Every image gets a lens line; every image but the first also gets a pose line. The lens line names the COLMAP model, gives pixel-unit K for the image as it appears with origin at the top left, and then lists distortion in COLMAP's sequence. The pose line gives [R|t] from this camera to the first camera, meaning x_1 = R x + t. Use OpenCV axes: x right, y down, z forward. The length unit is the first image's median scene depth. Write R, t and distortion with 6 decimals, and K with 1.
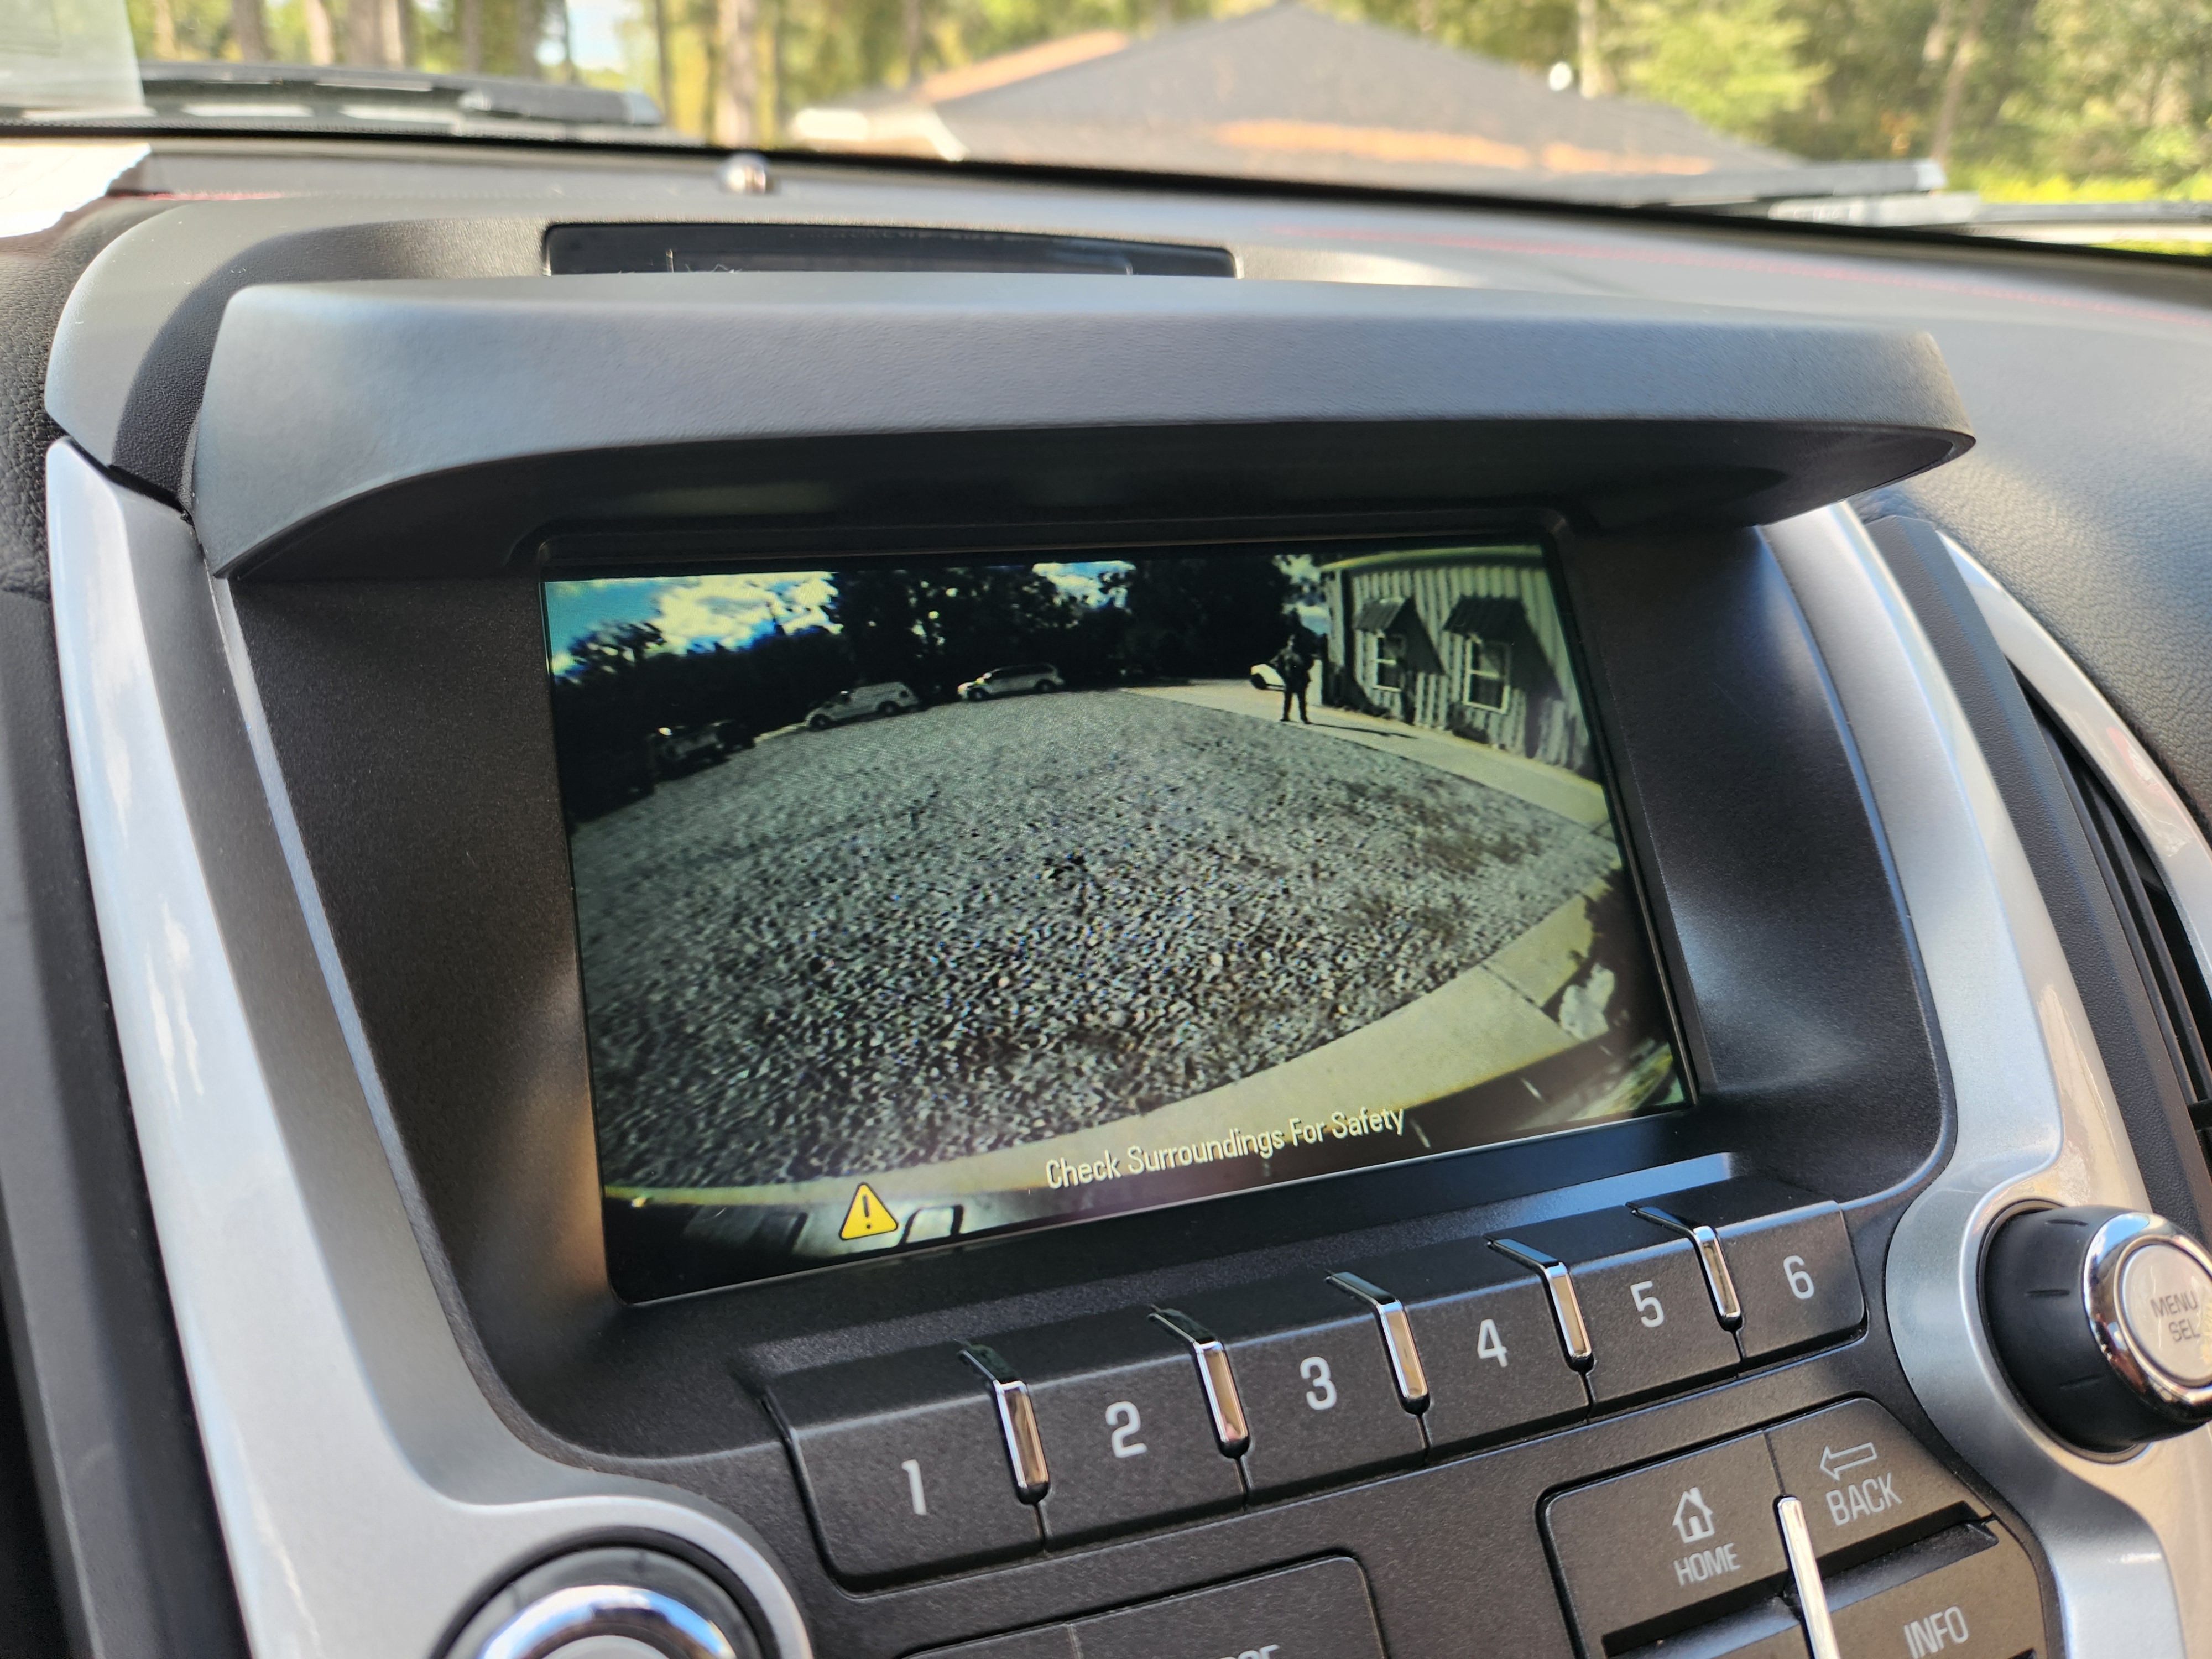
lens RADIAL K [[1489.4, 0, 1113.4], [0, 1489.4, 819.2], [0, 0, 1]] dist [0.013899, -0.013601]
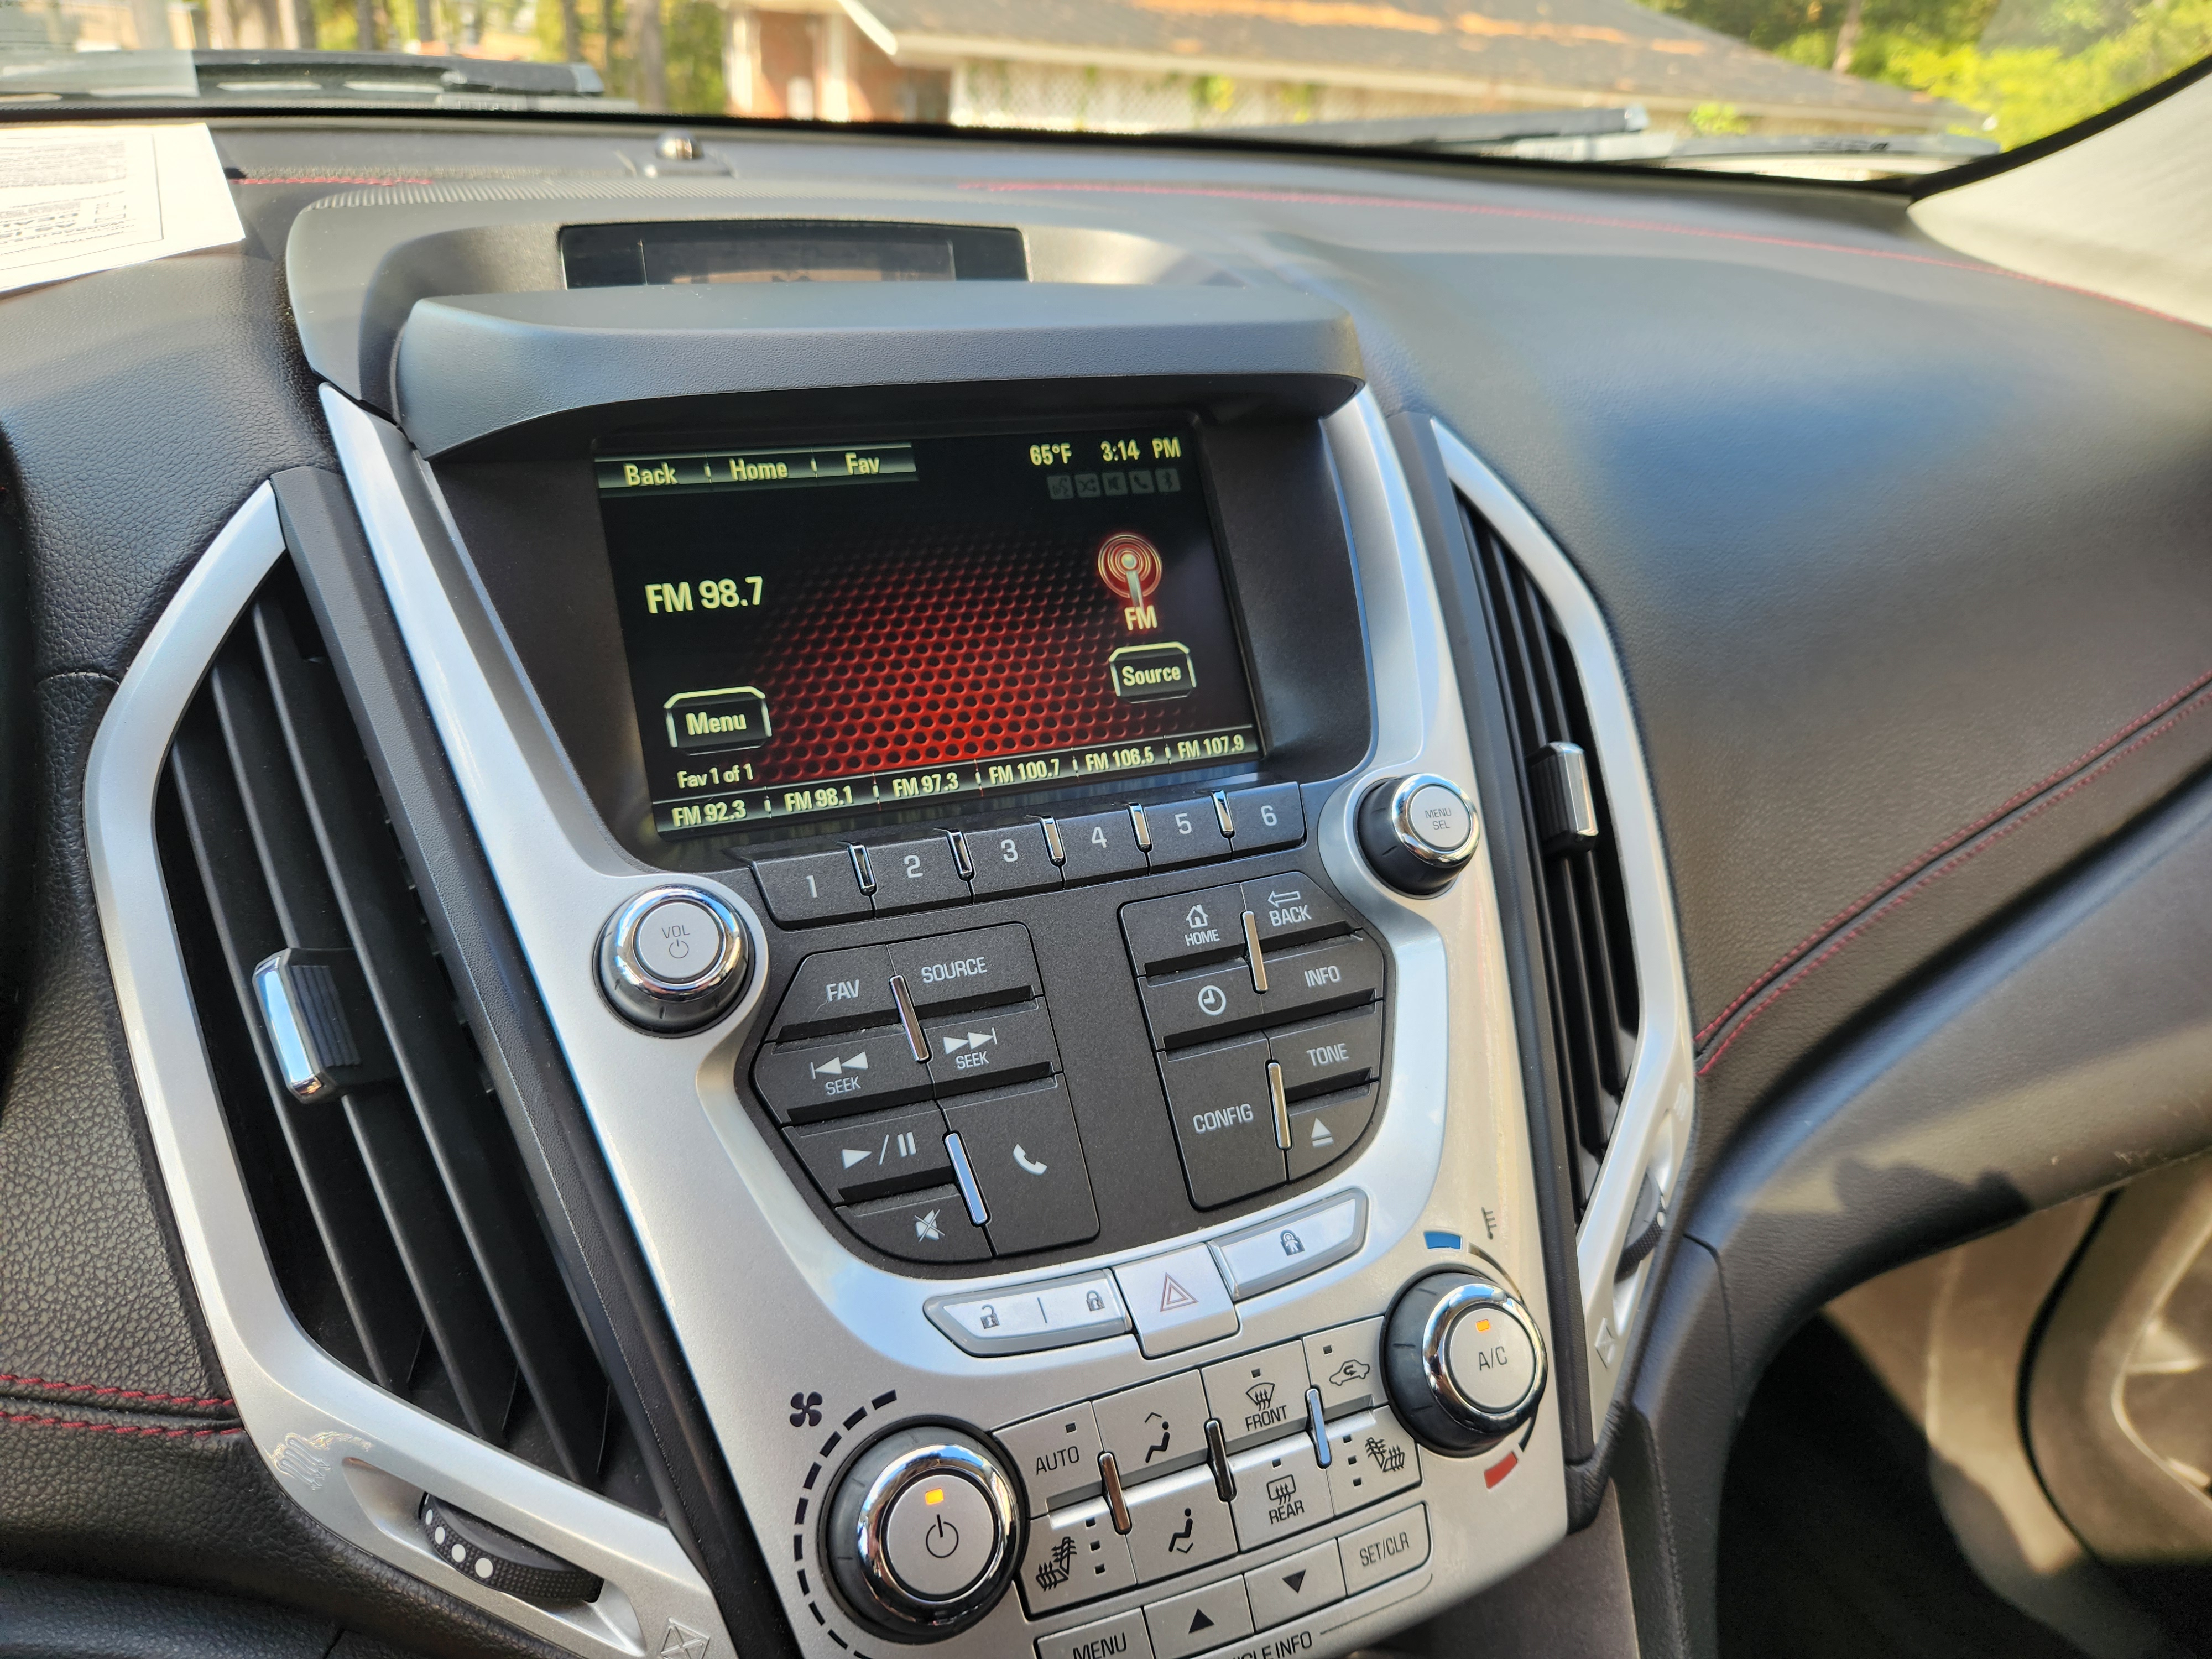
lens RADIAL K [[1489.4, 0, 1097.9], [0, 1489.4, 844.8], [0, 0, 1]] dist [0.013899, -0.013601]
pose [[0.999323, -0.021791, 0.029631, 0.167071], [0.019042, 0.995753, 0.090072, 0.156227], [-0.031468, -0.089447, 0.995494, -0.885768]]
